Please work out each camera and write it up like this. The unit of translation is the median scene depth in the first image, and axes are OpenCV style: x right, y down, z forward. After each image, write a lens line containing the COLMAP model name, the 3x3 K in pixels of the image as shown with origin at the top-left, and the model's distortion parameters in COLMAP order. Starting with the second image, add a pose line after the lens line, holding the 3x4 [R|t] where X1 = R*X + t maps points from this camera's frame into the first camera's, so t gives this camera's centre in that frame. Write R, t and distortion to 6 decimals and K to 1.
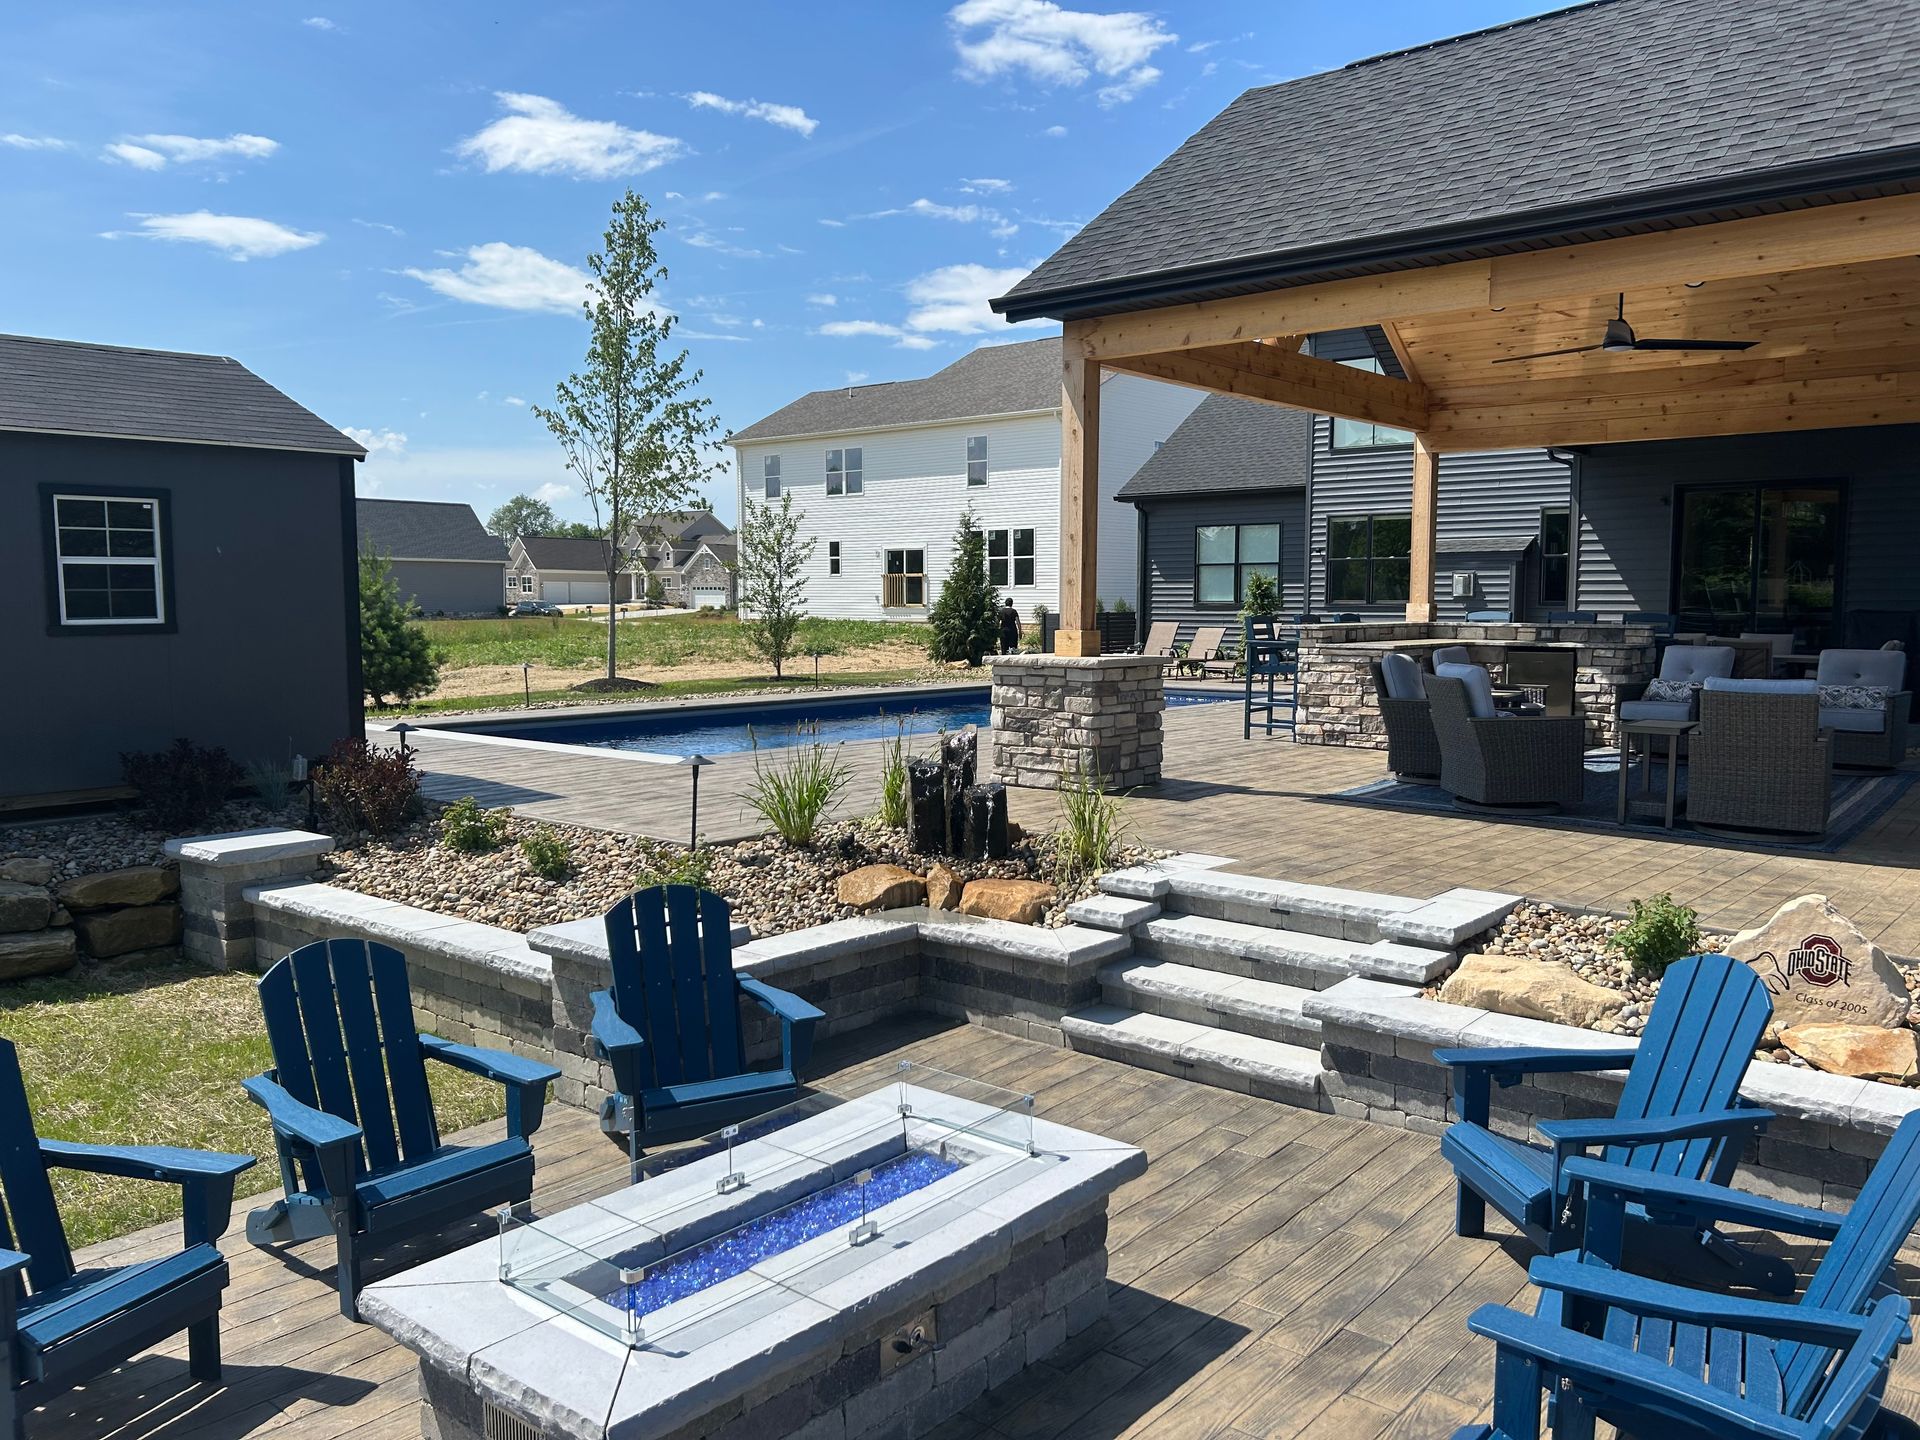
lens RADIAL K [[1443.9, 0, 963.3], [0, 1443.9, 722.1], [0, 0, 1]] dist [0.043084, -0.032016]
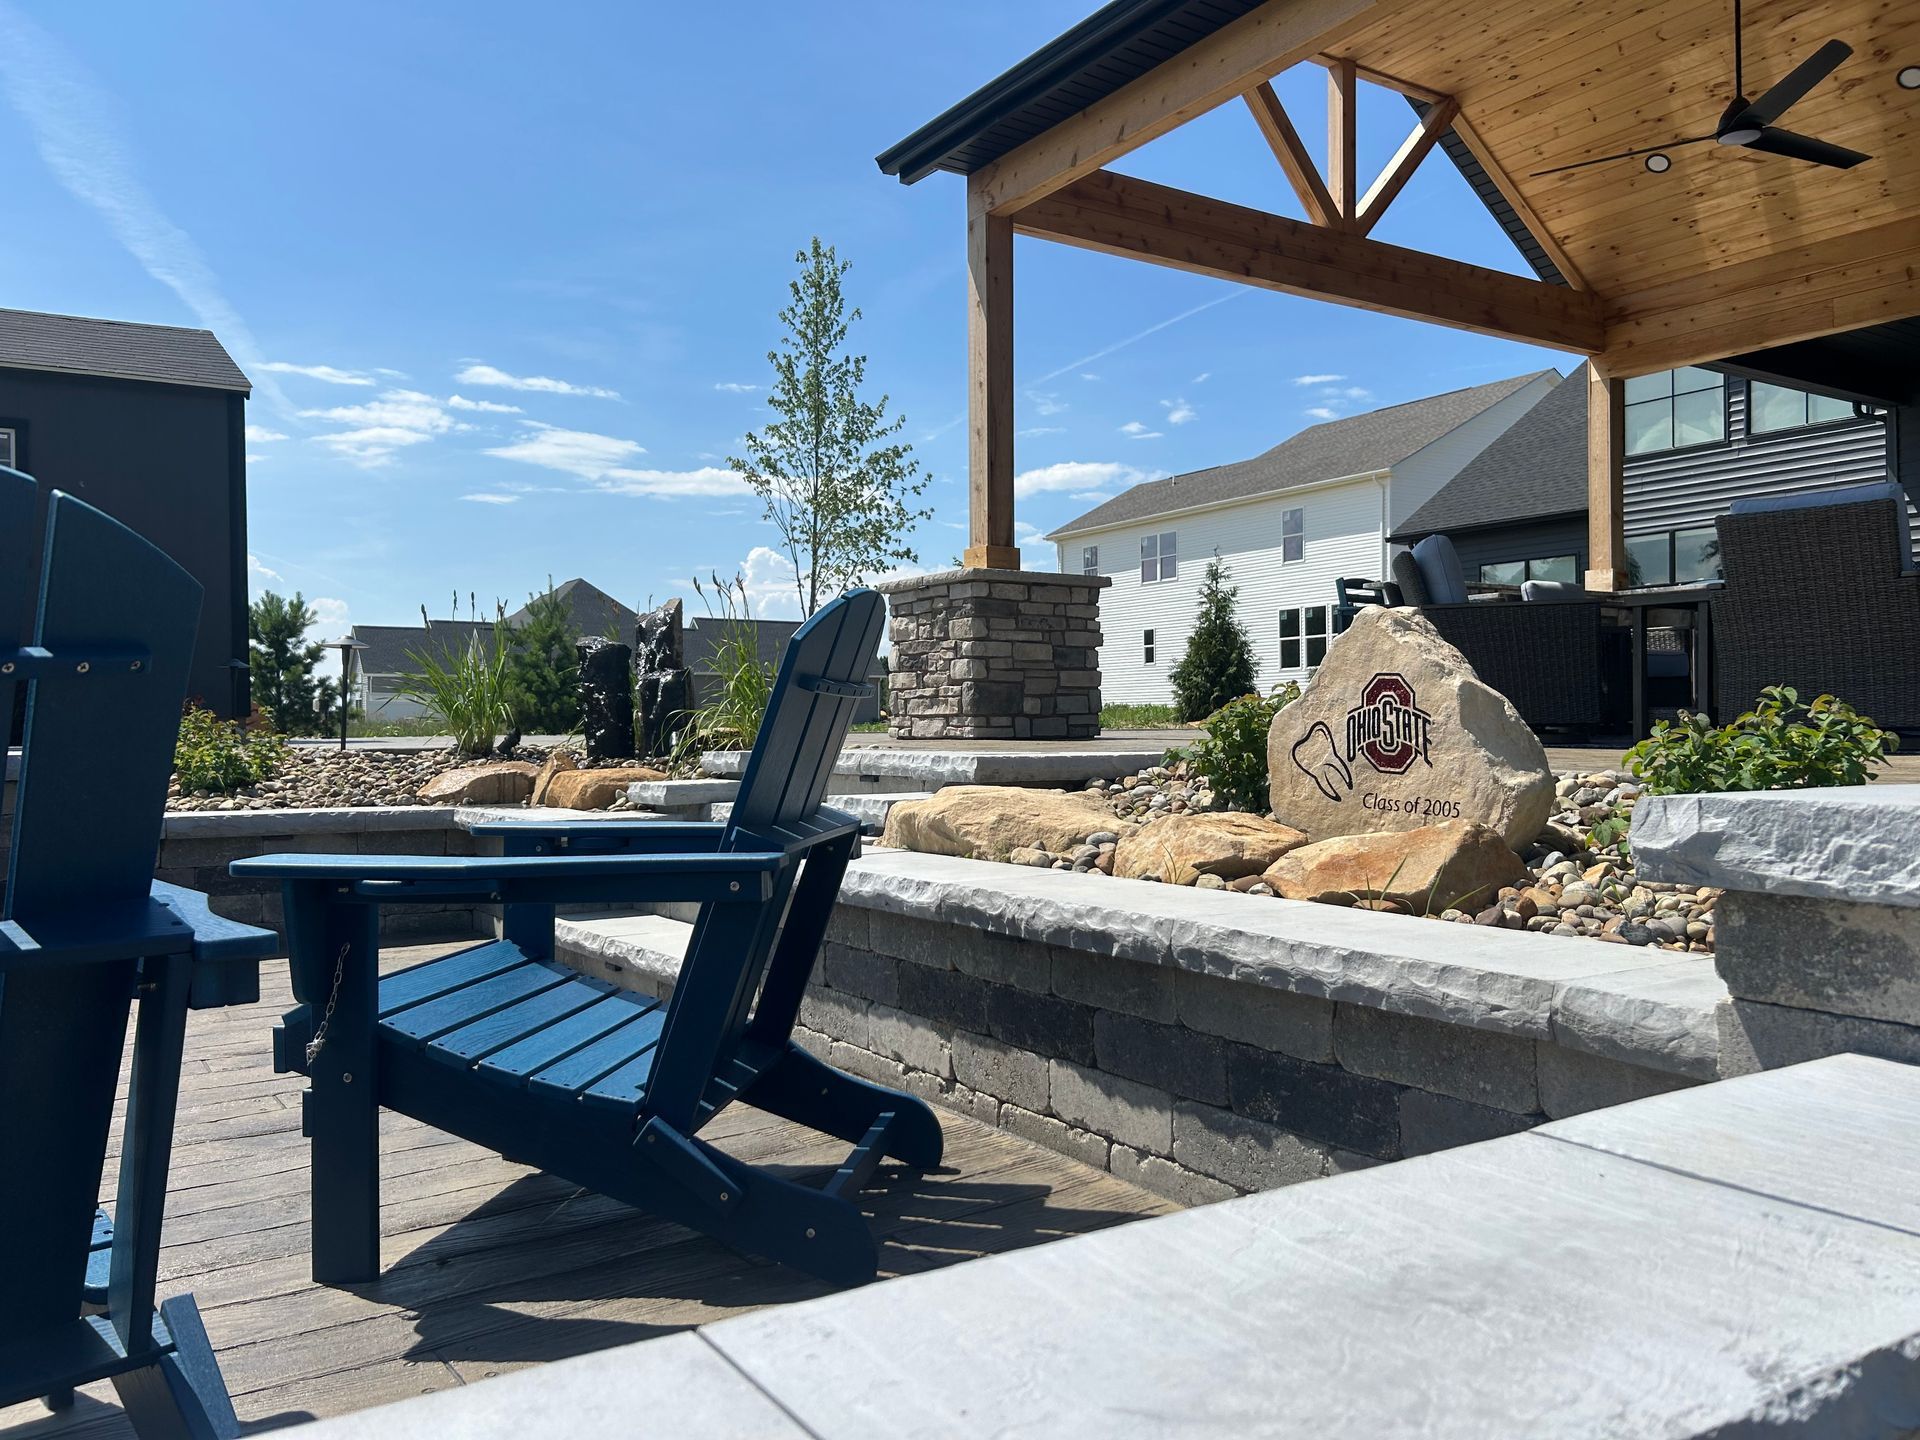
lens RADIAL K [[1443.9, 0, 950.8], [0, 1443.9, 730.1], [0, 0, 1]] dist [0.043084, -0.032016]
pose [[0.959472, -0.009683, -0.281638, 0.287651], [-0.012986, 0.996828, -0.078514, 0.102937], [0.281505, 0.078989, 0.956303, 0.227690]]
